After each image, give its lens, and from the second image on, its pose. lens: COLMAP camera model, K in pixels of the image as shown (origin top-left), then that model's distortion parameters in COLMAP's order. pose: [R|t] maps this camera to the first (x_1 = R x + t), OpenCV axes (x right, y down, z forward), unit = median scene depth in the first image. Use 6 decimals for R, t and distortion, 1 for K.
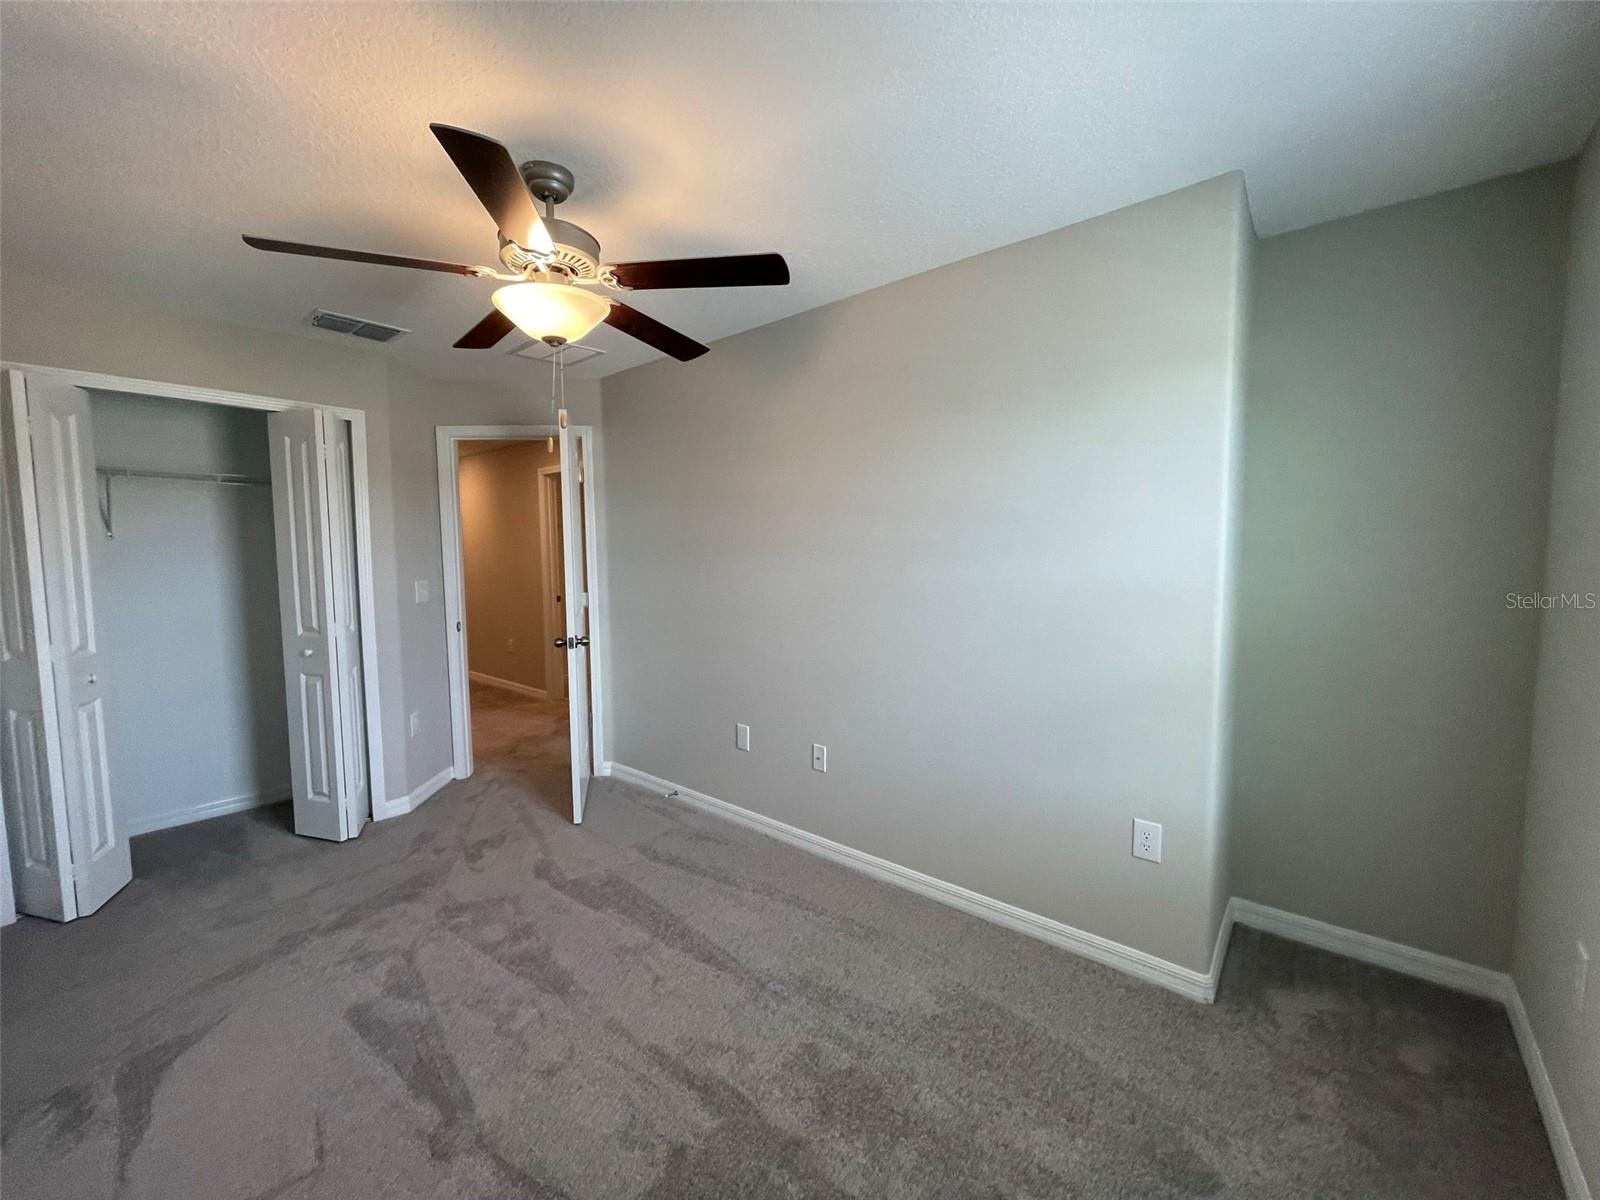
lens RADIAL K [[650.3, 0, 795.7], [0, 650.3, 600.1], [0, 0, 1]] dist [-0.004762, -0.000735]
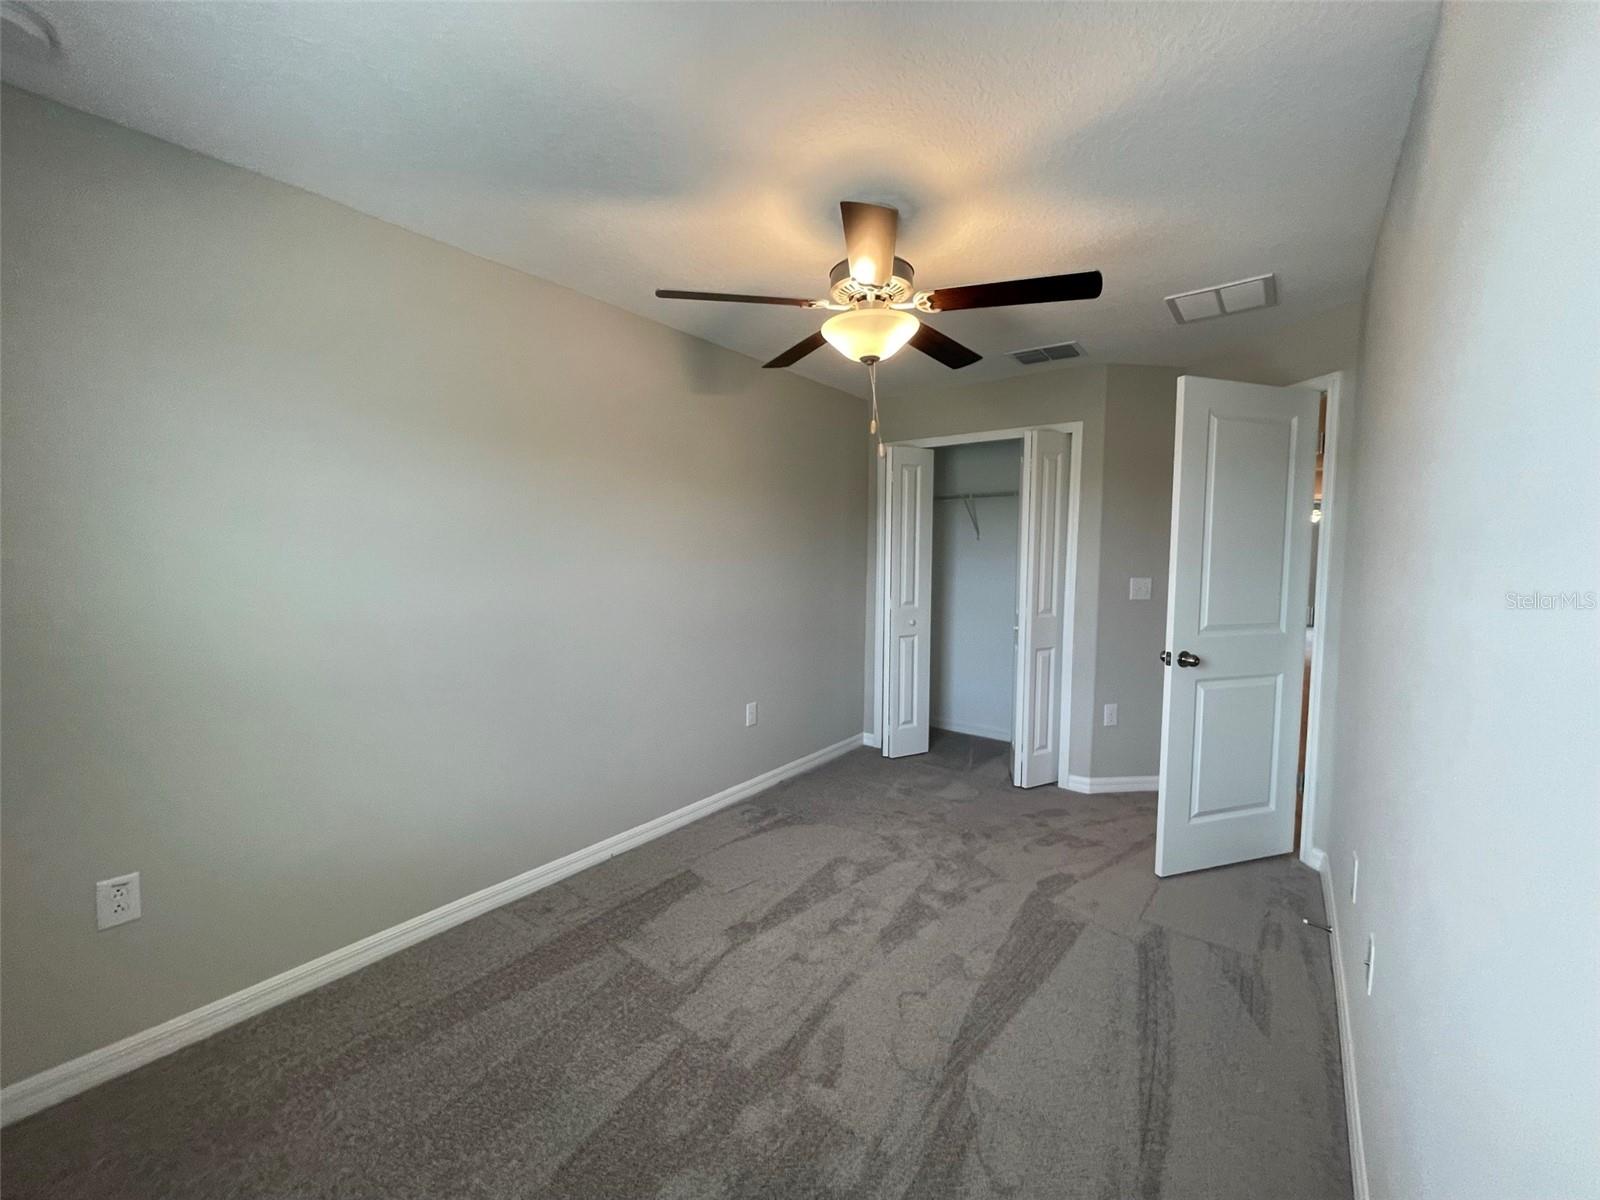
lens RADIAL K [[650.3, 0, 795.7], [0, 650.3, 600.1], [0, 0, 1]] dist [-0.004762, -0.000735]
pose [[0.049988, 0.079177, -0.995606, 0.556380], [-0.084842, 0.993586, 0.074756, -0.036203], [0.995140, 0.080732, 0.056385, 0.589467]]
